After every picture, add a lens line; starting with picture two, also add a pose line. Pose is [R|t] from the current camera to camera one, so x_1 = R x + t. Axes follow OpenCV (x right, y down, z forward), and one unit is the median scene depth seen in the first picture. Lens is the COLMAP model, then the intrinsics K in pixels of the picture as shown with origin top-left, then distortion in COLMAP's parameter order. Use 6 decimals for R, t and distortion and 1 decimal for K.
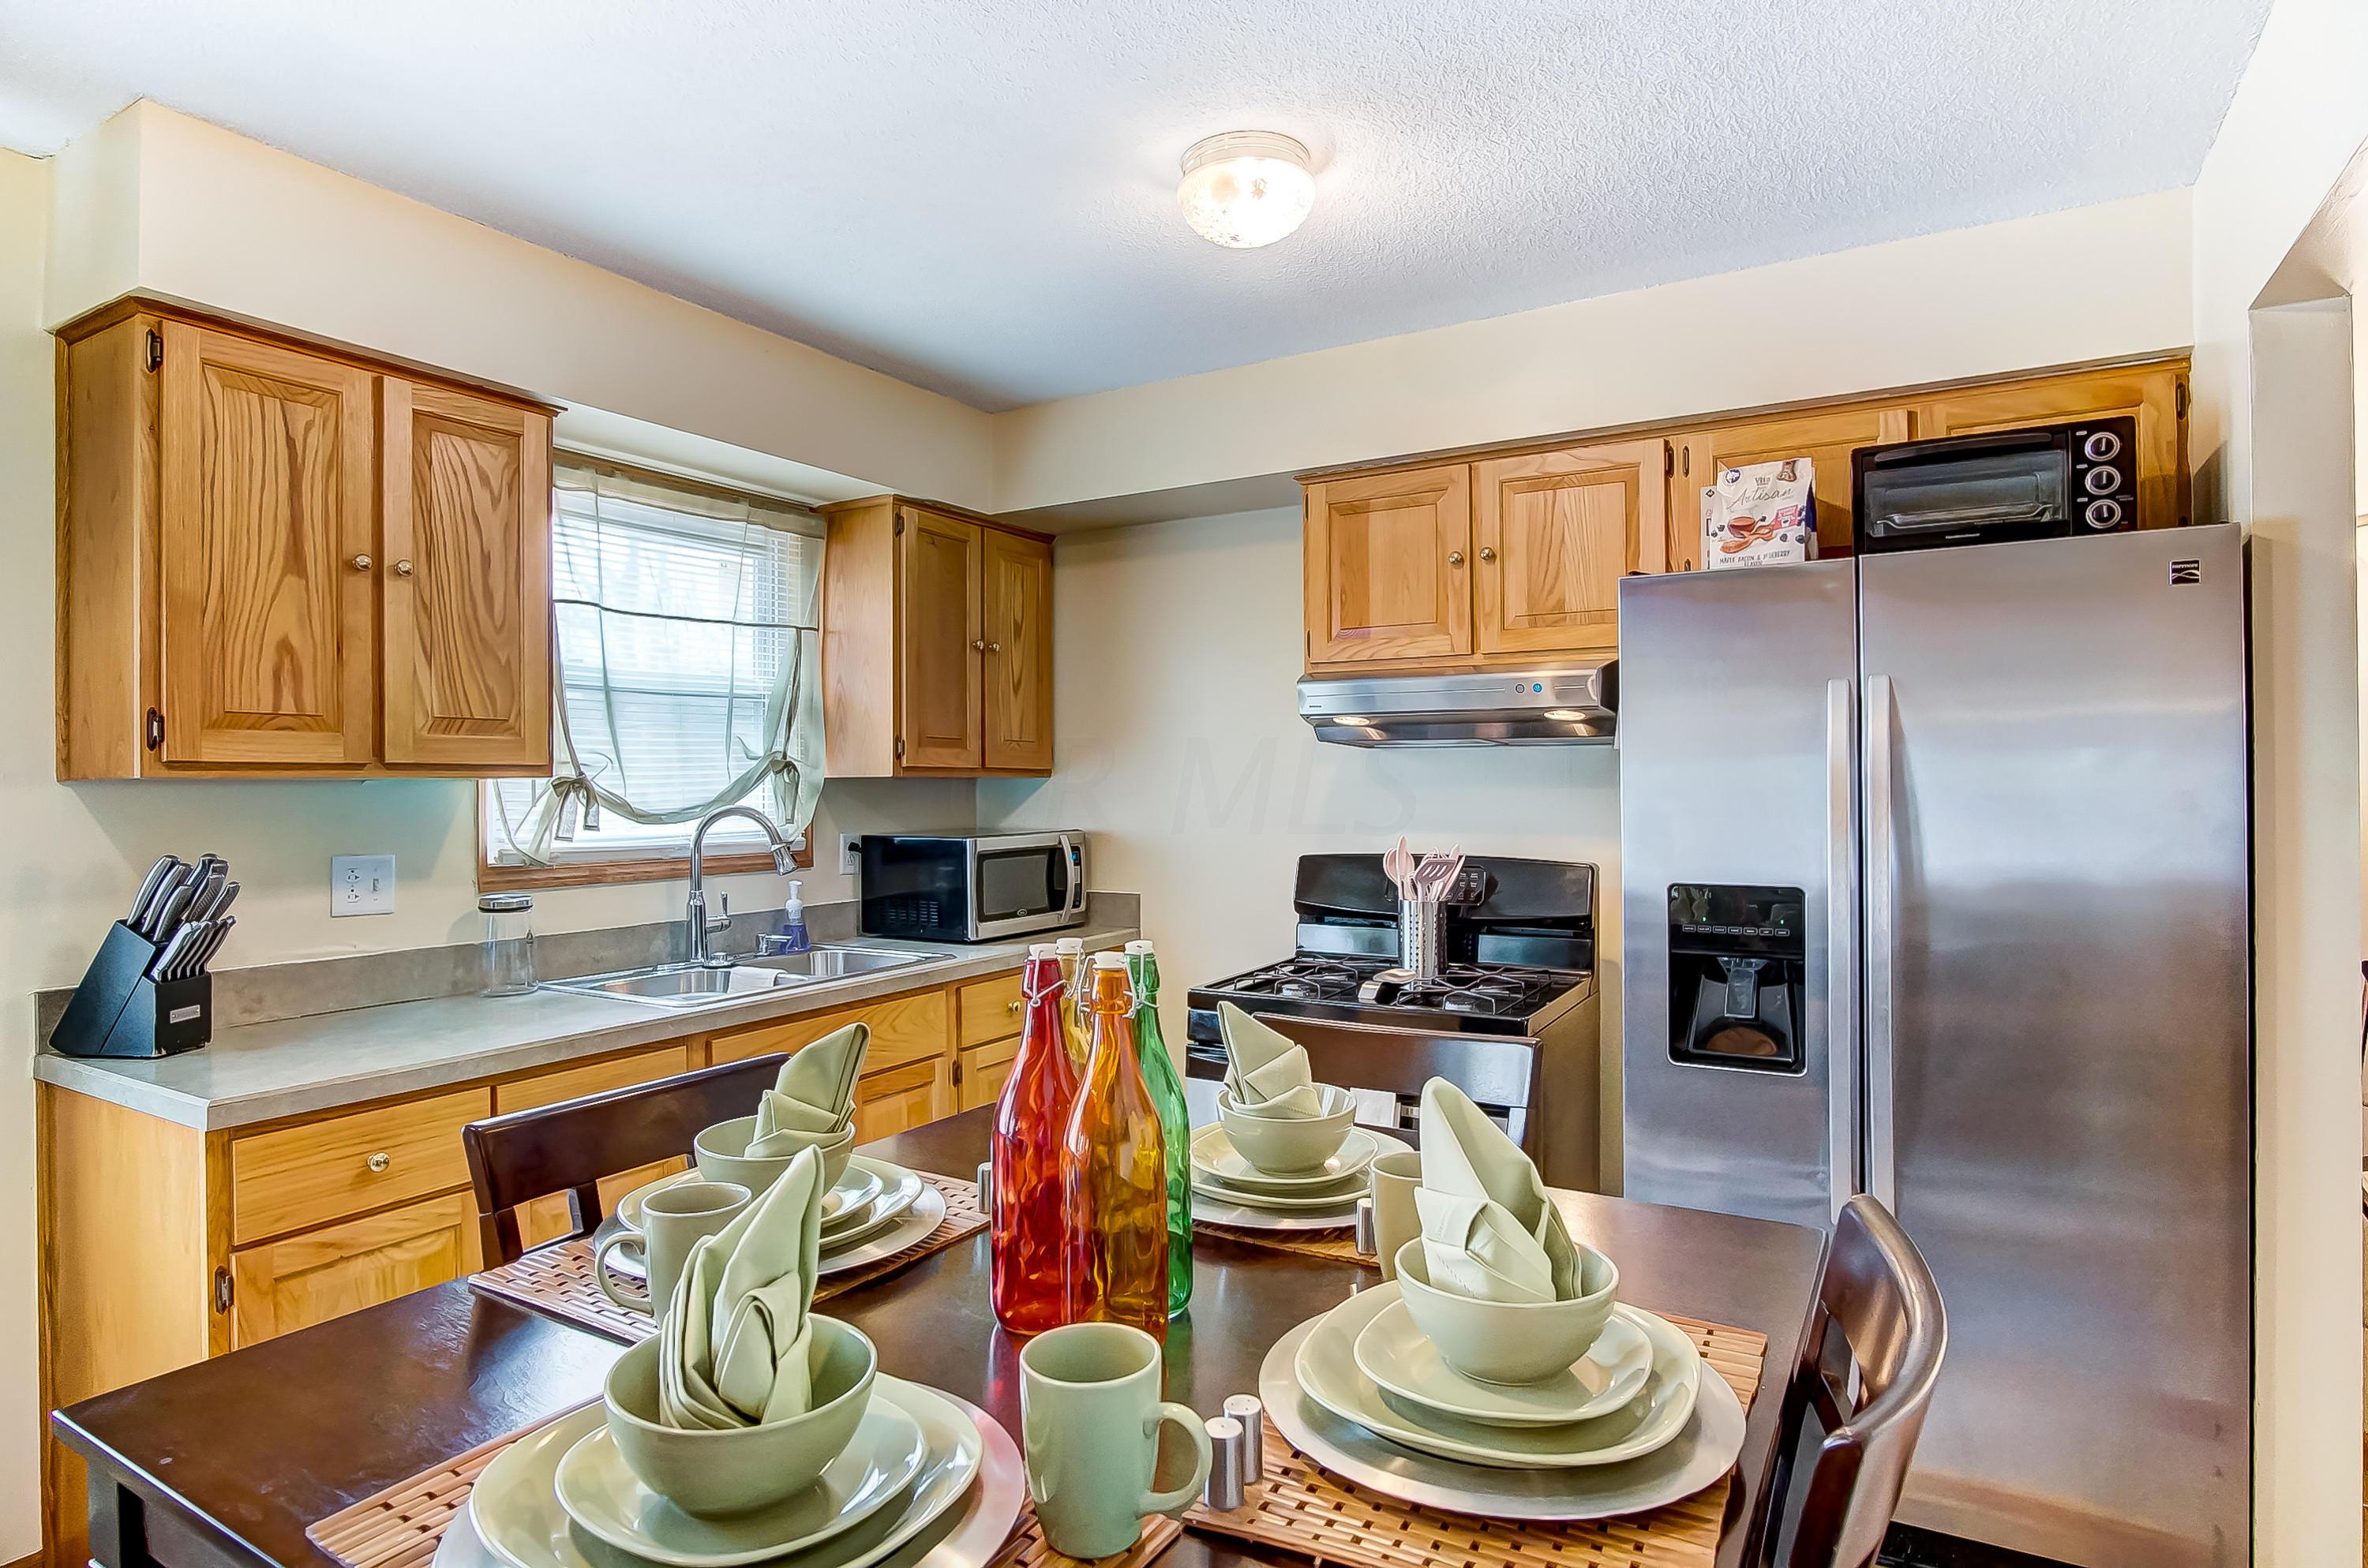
lens RADIAL K [[1278.6, 0, 1188.2], [0, 1278.6, 787.6], [0, 0, 1]] dist [-0.026305, 0.005367]
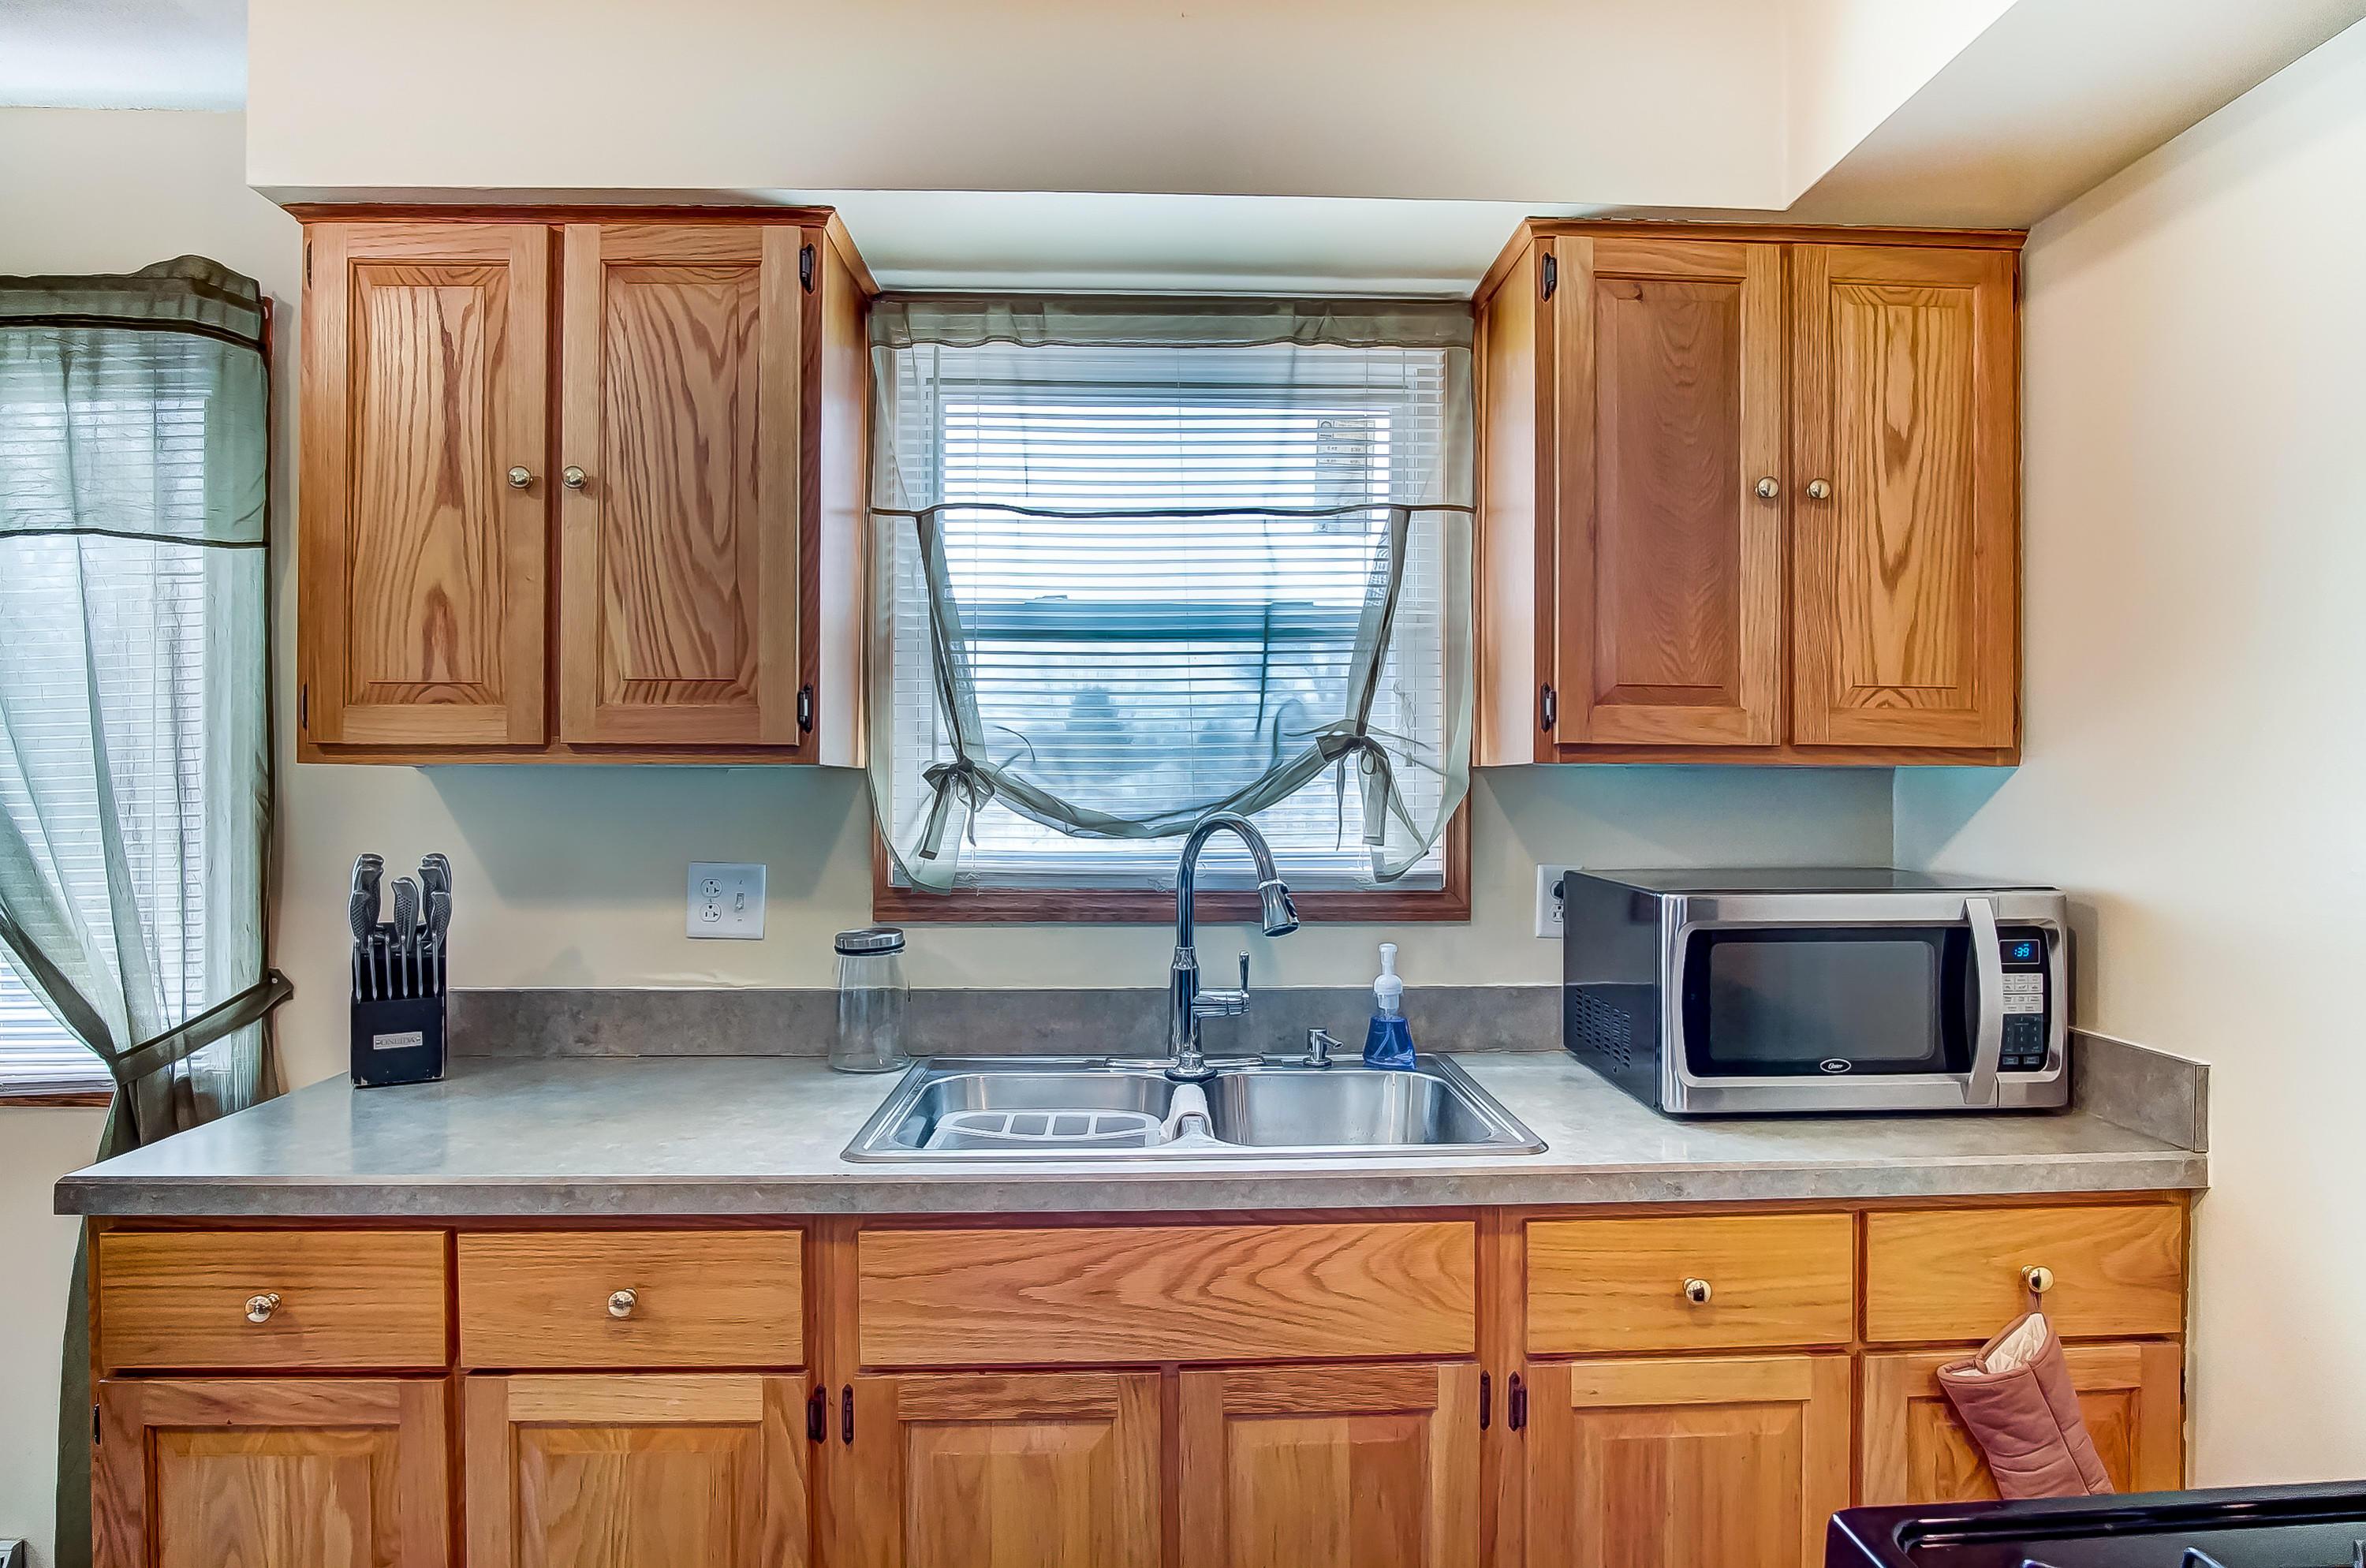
lens RADIAL K [[1277.7, 0, 1180.5], [0, 1277.7, 782.9], [0, 0, 1]] dist [-0.026305, 0.005367]
pose [[0.542040, 0.008116, -0.840313, 0.154654], [-0.008181, 0.999957, 0.004380, -0.002058], [0.840313, 0.004500, 0.542083, 0.730476]]
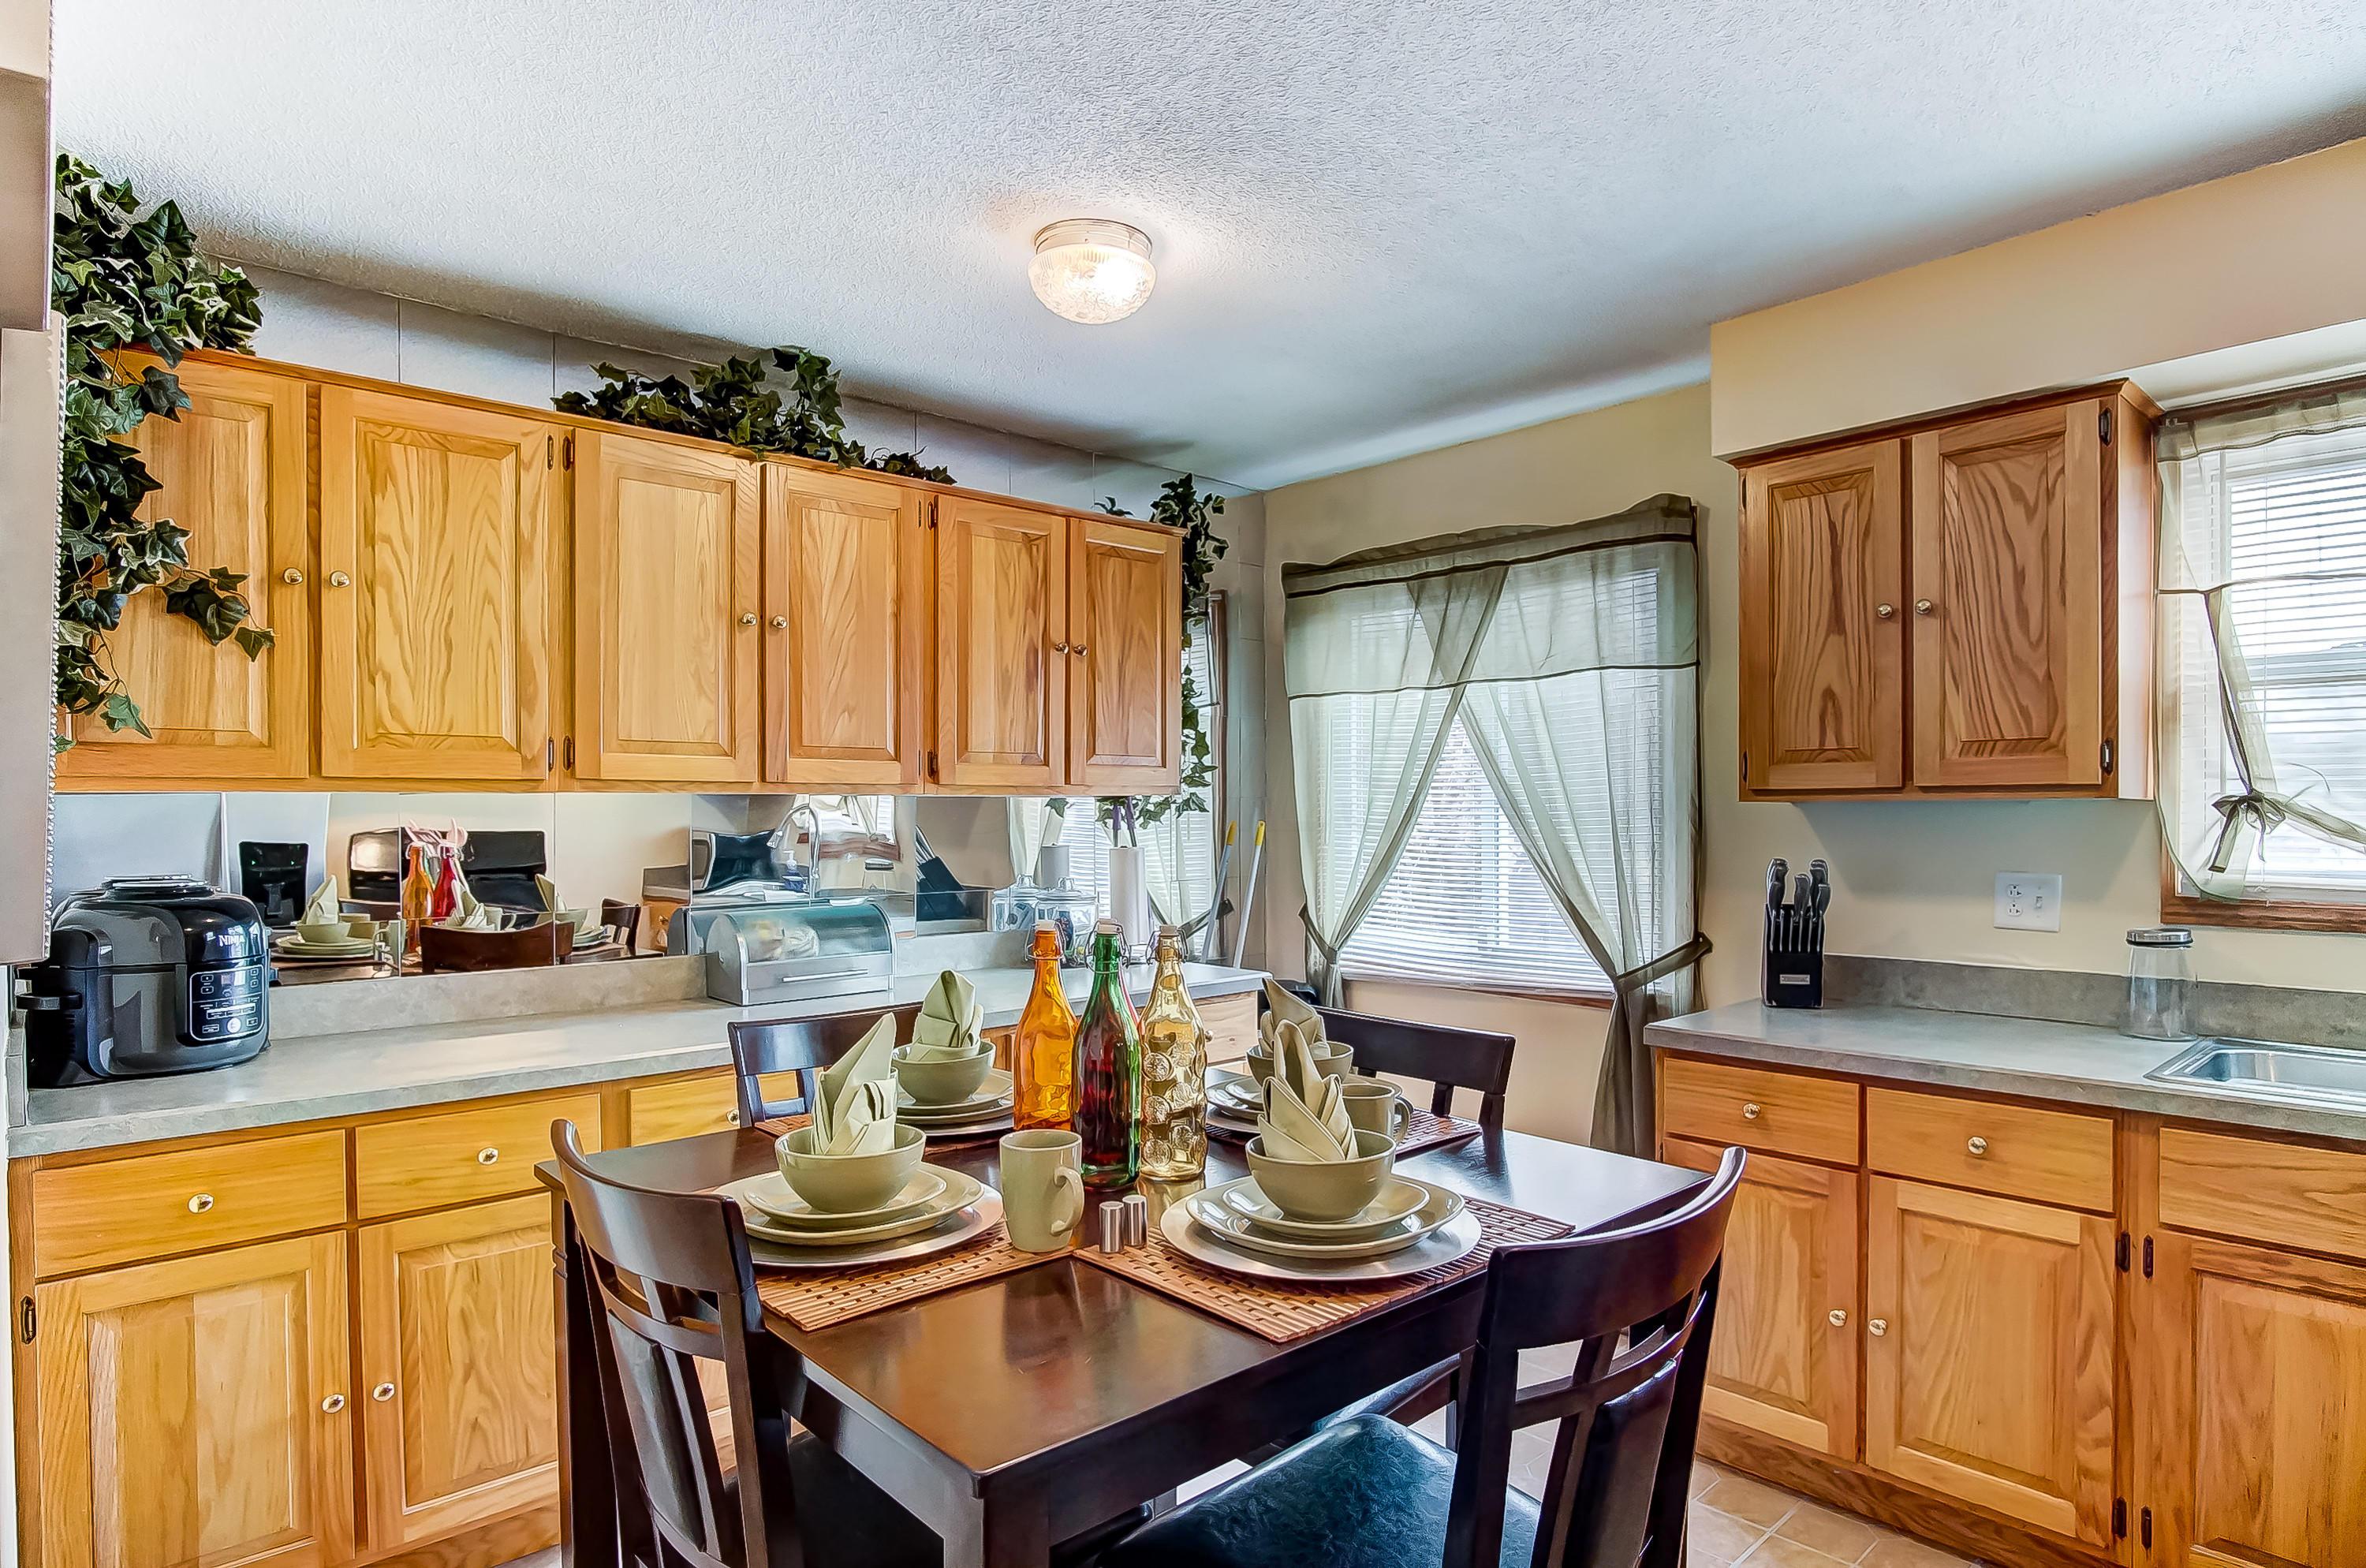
lens RADIAL K [[1277.7, 0, 1206.2], [0, 1277.7, 828.7], [0, 0, 1]] dist [-0.026305, 0.005367]
pose [[-0.280784, 0.017302, -0.959615, 0.489613], [0.003148, 0.999849, 0.017106, -0.002634], [0.959766, 0.001782, -0.280796, 0.581422]]
